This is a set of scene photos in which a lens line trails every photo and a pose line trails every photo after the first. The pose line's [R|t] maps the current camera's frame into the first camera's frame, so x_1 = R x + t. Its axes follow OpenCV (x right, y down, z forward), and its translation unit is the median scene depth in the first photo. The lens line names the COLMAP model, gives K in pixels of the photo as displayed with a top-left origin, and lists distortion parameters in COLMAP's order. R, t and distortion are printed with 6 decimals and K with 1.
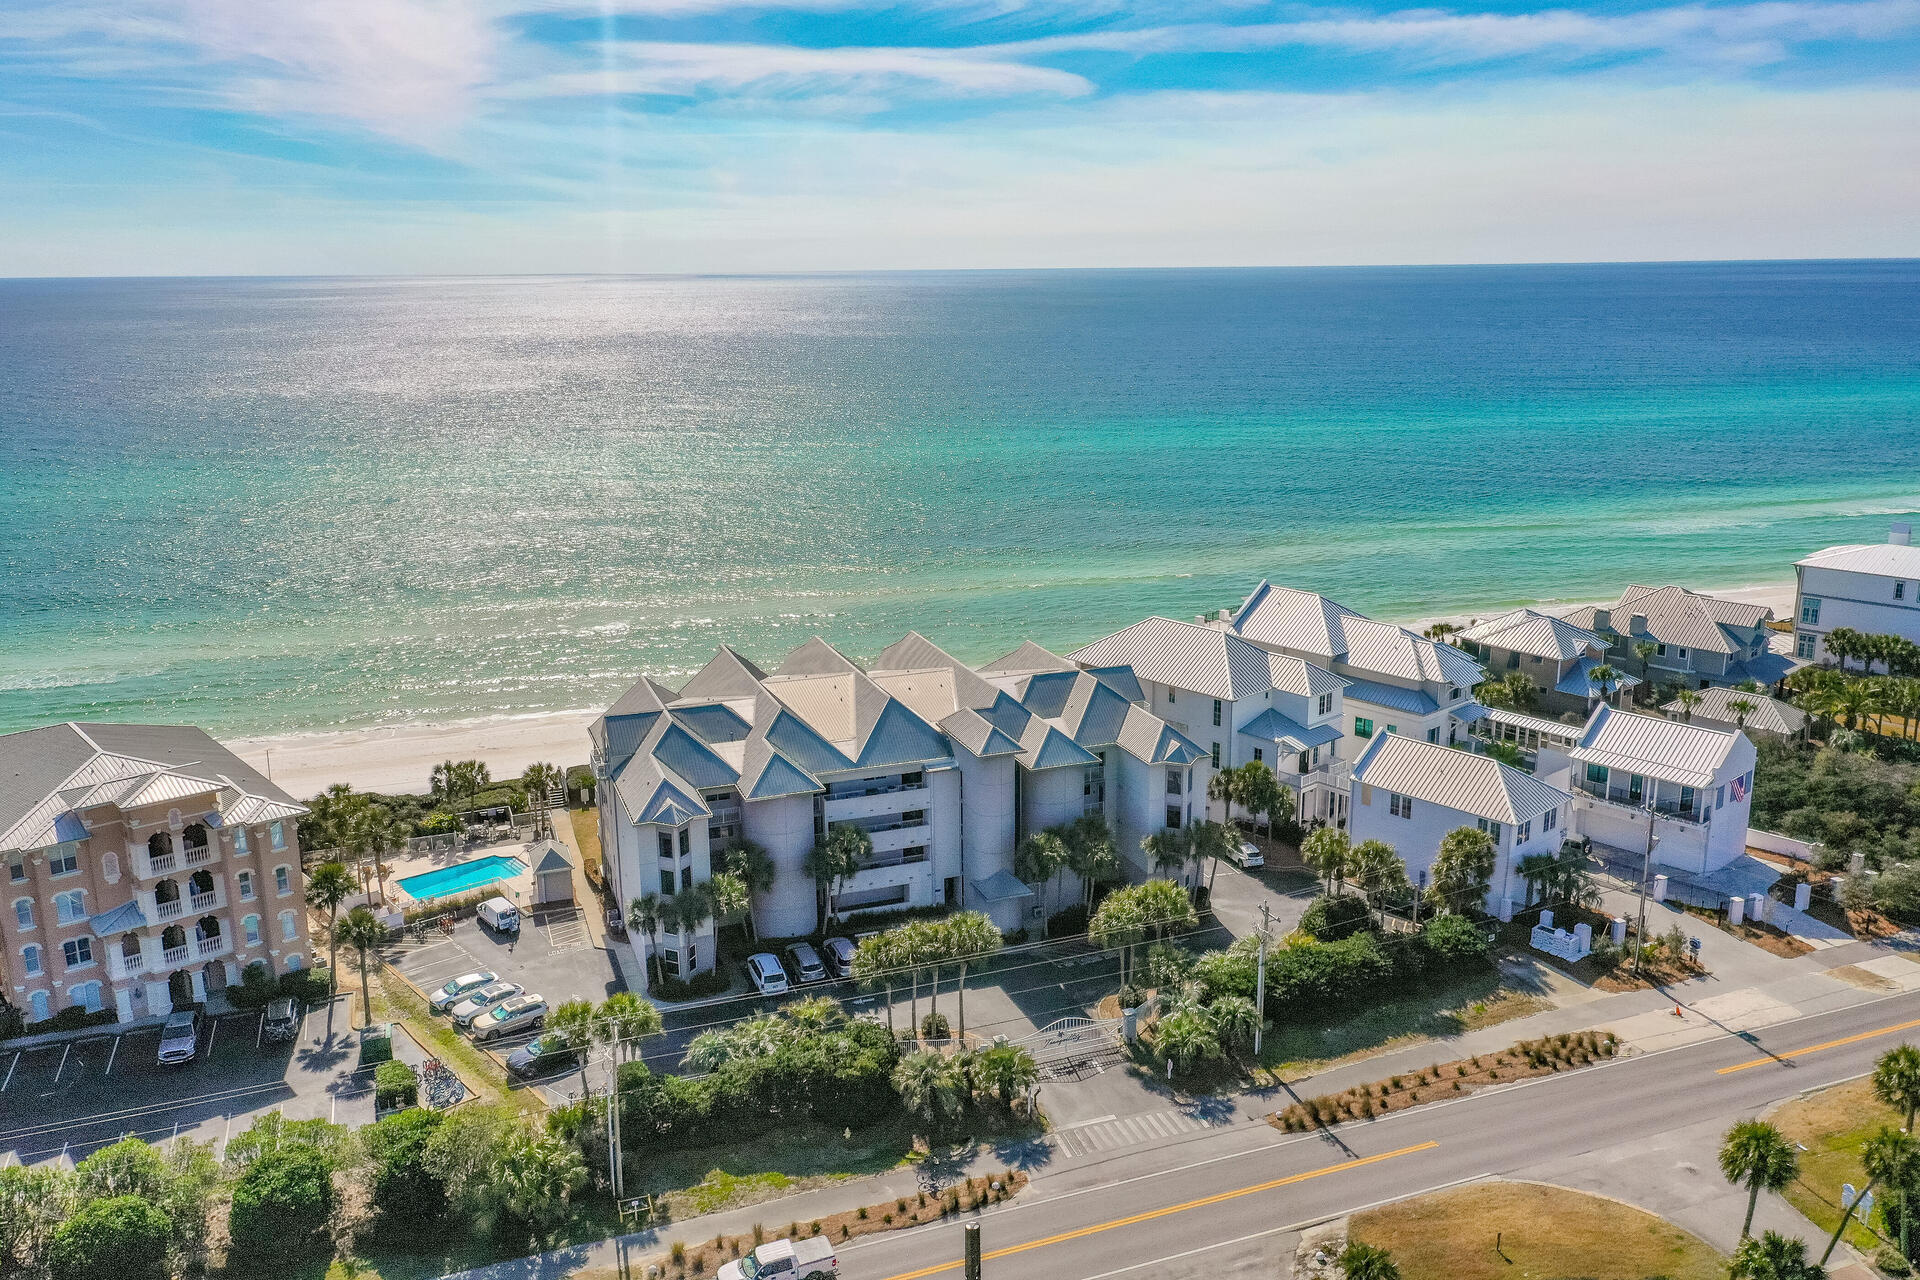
lens RADIAL K [[1514.7, 0, 960.0], [0, 1514.7, 640.0], [0, 0, 1]] dist [-0.009008, 0.030121]
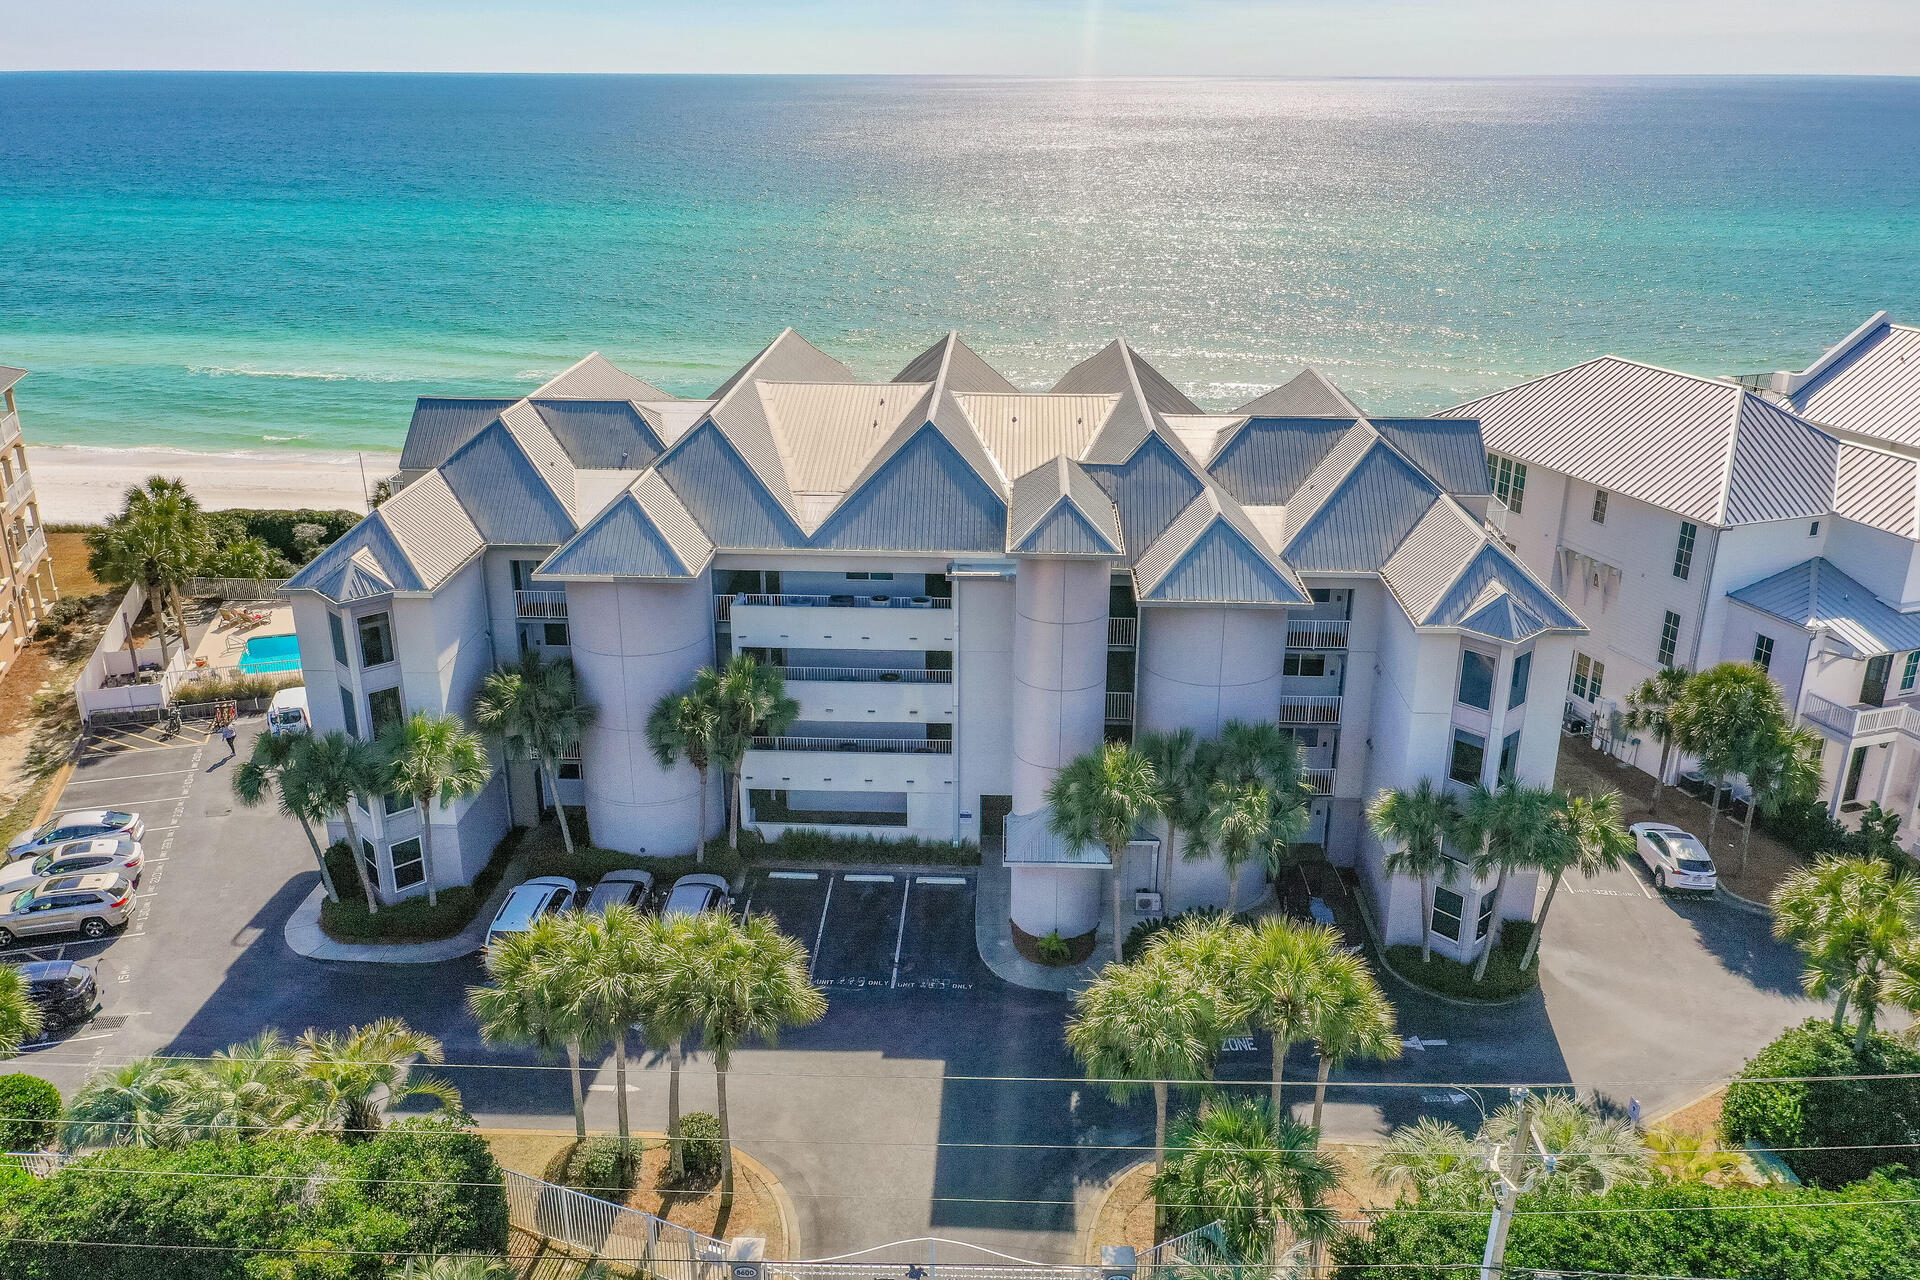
lens RADIAL K [[1514.7, 0, 960.0], [0, 1514.7, 640.0], [0, 0, 1]] dist [-0.009008, 0.030121]
pose [[0.919327, 0.150215, -0.363693, 0.162946], [-0.106144, 0.984673, 0.138390, 0.040401], [0.378907, -0.088622, 0.921182, 0.562296]]
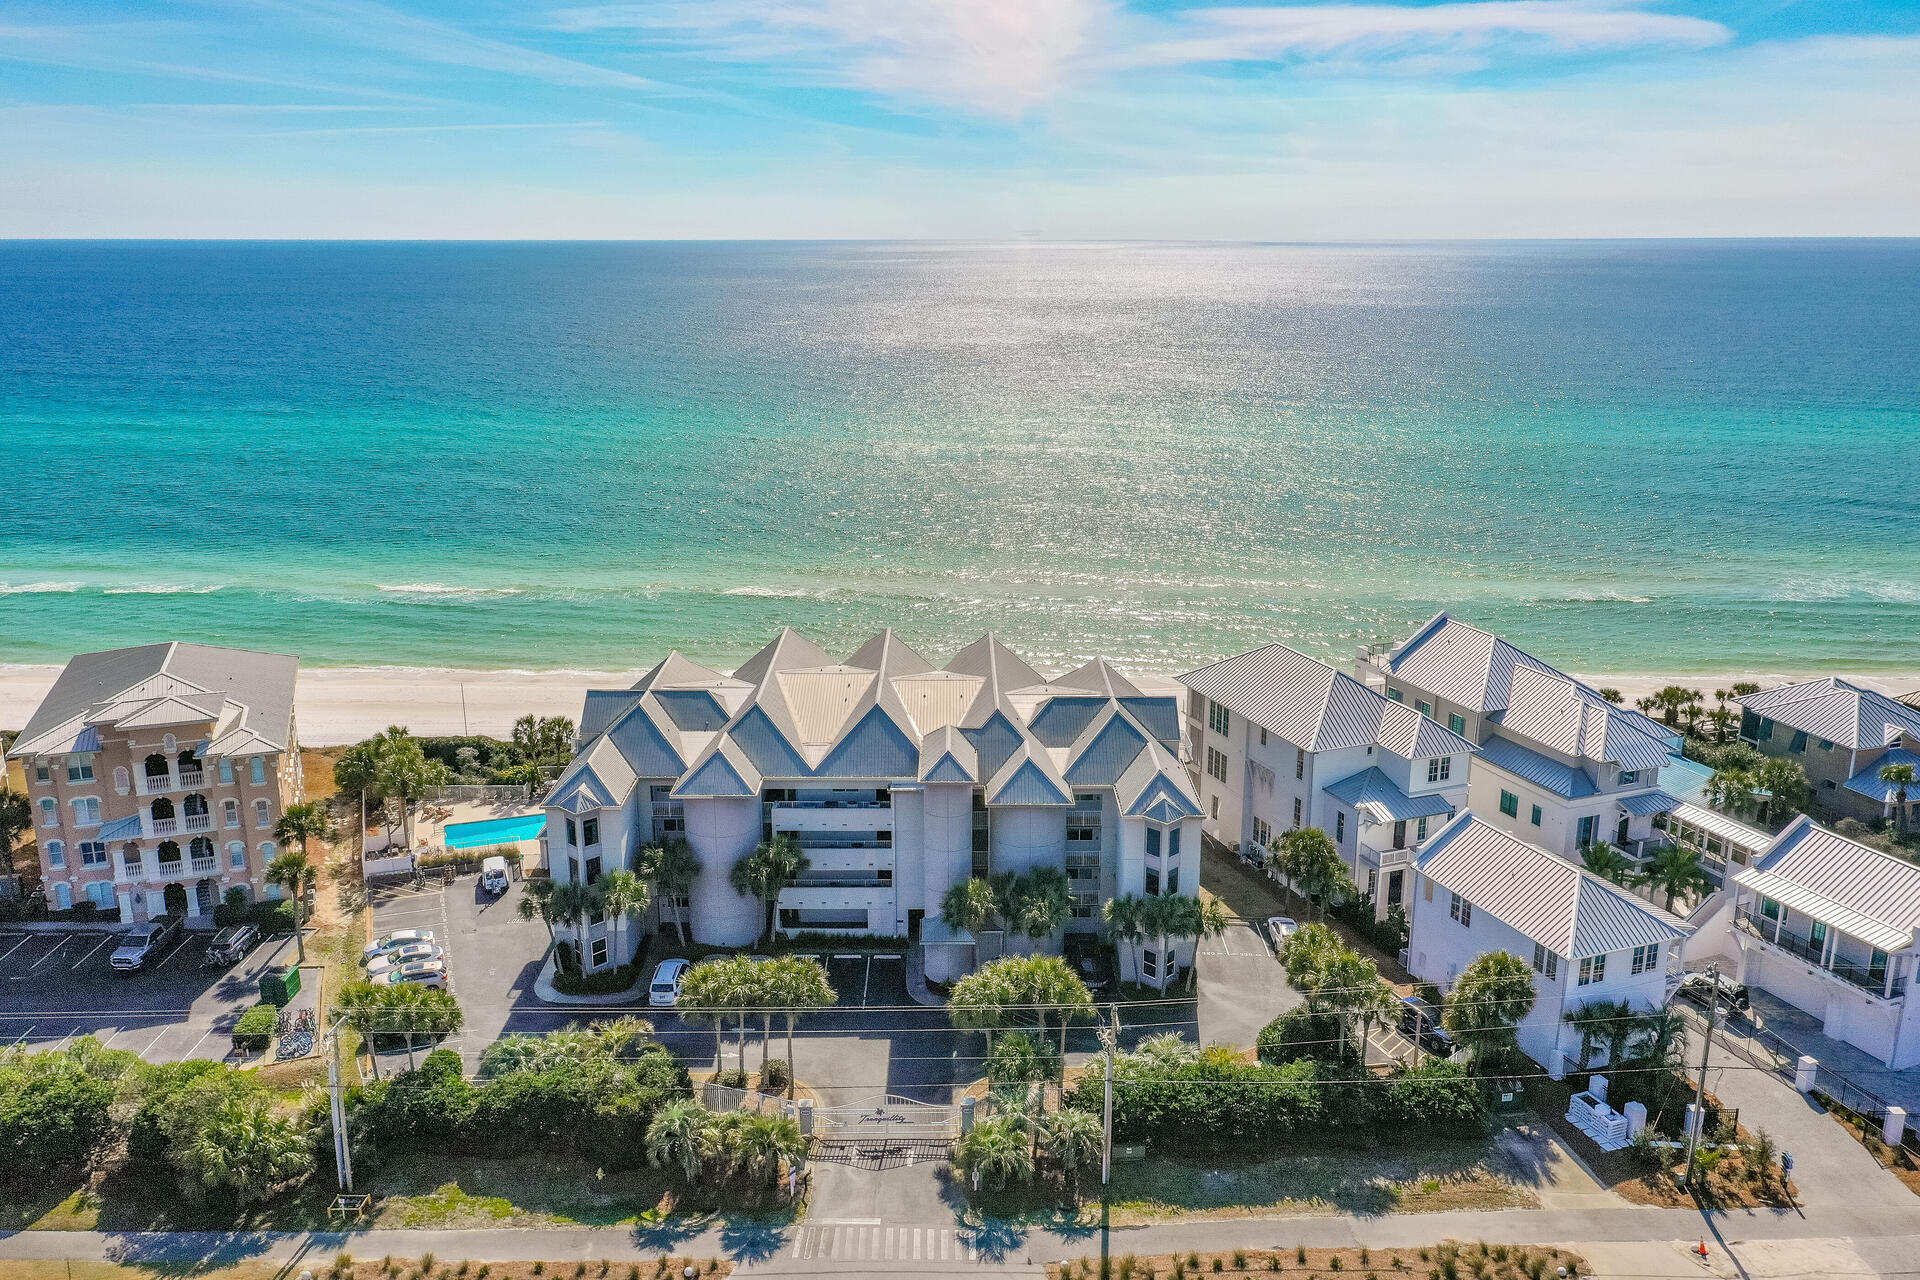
lens RADIAL K [[1514.7, 0, 960.0], [0, 1514.7, 640.0], [0, 0, 1]] dist [-0.009008, 0.030121]
pose [[0.935996, 0.099855, -0.337552, 0.320530], [-0.092921, 0.994998, 0.036681, -0.040868], [0.339526, -0.002967, 0.940592, 0.162409]]
